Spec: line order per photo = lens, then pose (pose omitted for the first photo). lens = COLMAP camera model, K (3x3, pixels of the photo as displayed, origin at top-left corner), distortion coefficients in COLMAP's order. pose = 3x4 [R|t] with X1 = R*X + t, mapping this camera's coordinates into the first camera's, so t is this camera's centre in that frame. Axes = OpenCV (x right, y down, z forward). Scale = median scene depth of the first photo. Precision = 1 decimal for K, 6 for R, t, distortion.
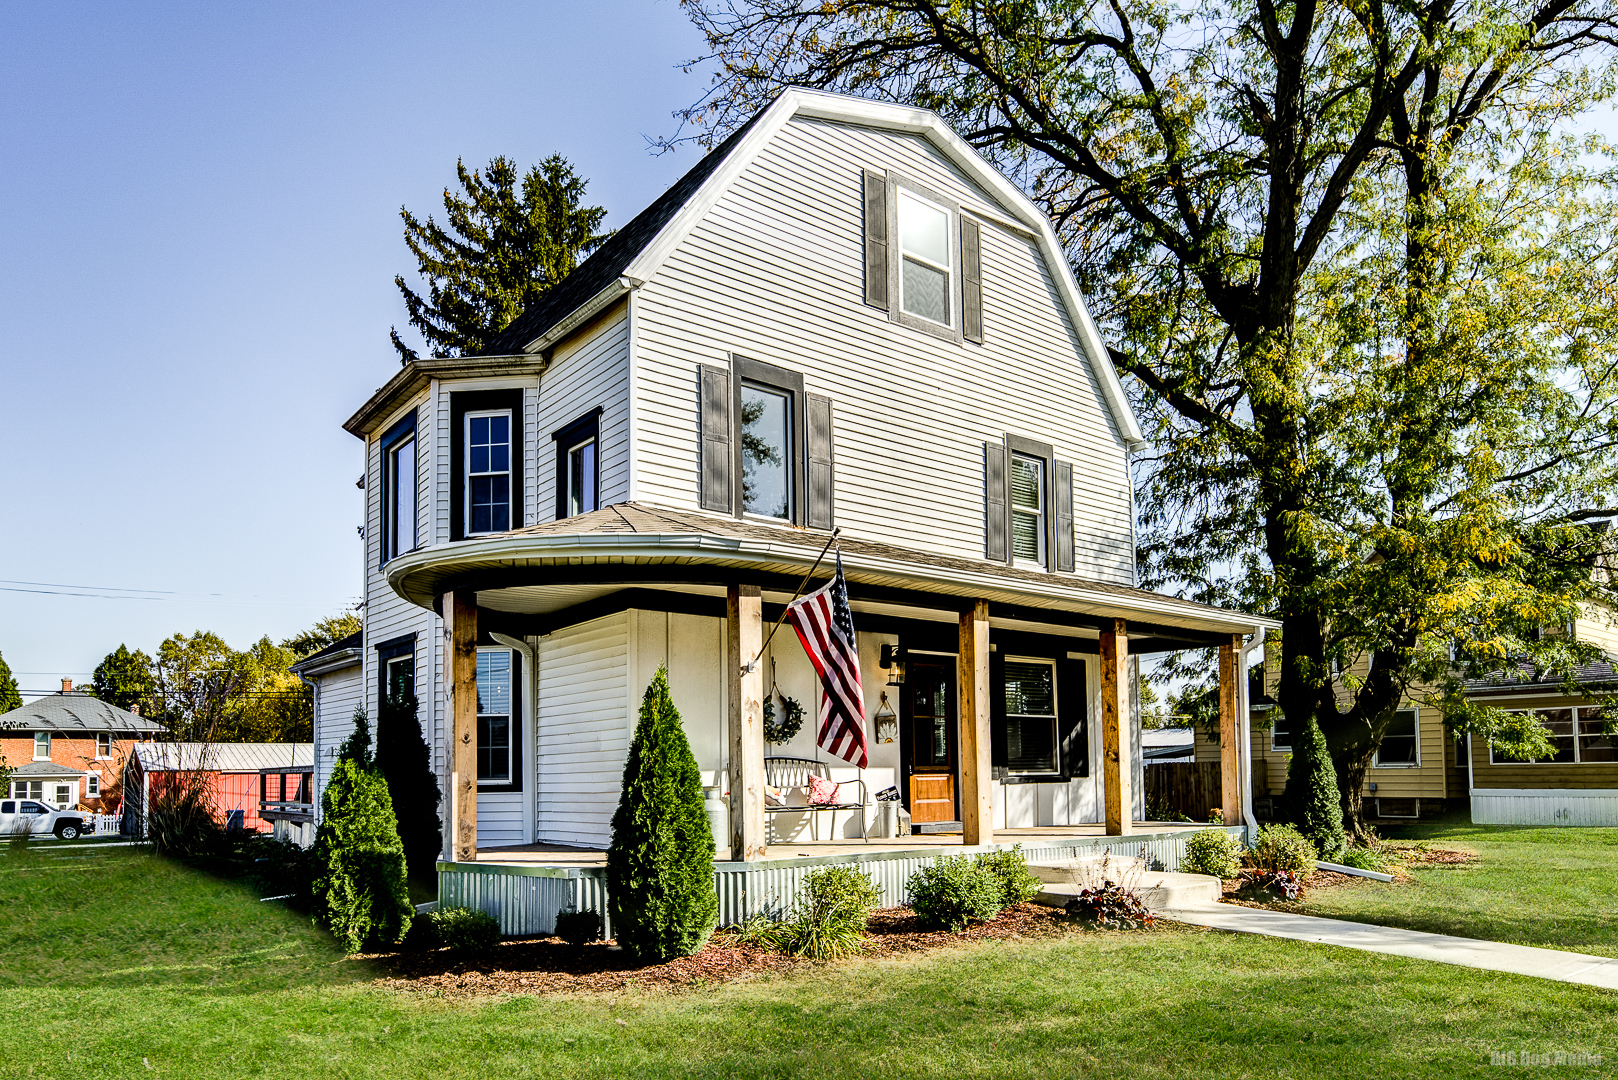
lens RADIAL K [[1039.1, 0, 808.0], [0, 1039.1, 530.5], [0, 0, 1]] dist [0.019858, -0.000010]
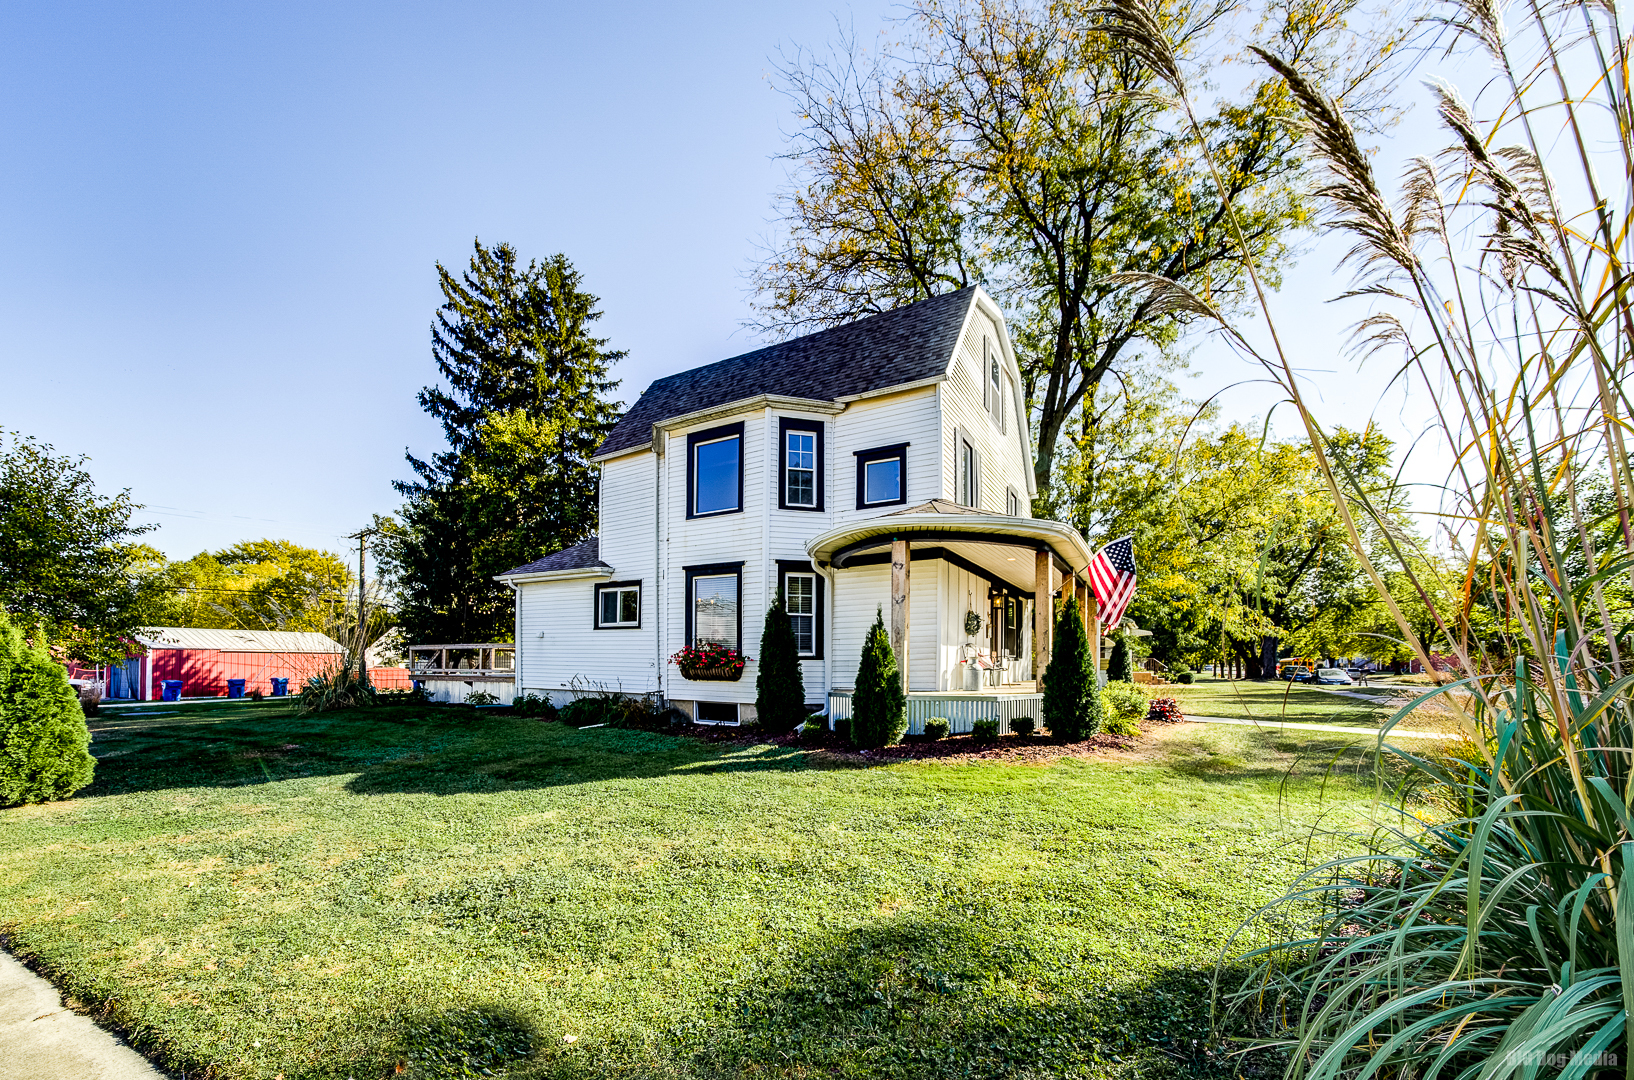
lens RADIAL K [[605.5, 0, 817.1], [0, 605.5, 544.0], [0, 0, 1]] dist [-0.015734, -0.000016]
pose [[0.923306, 0.089539, 0.373483, -0.643522], [-0.101200, 0.994797, 0.011688, 0.050470], [-0.370493, -0.048588, 0.927563, 0.090680]]
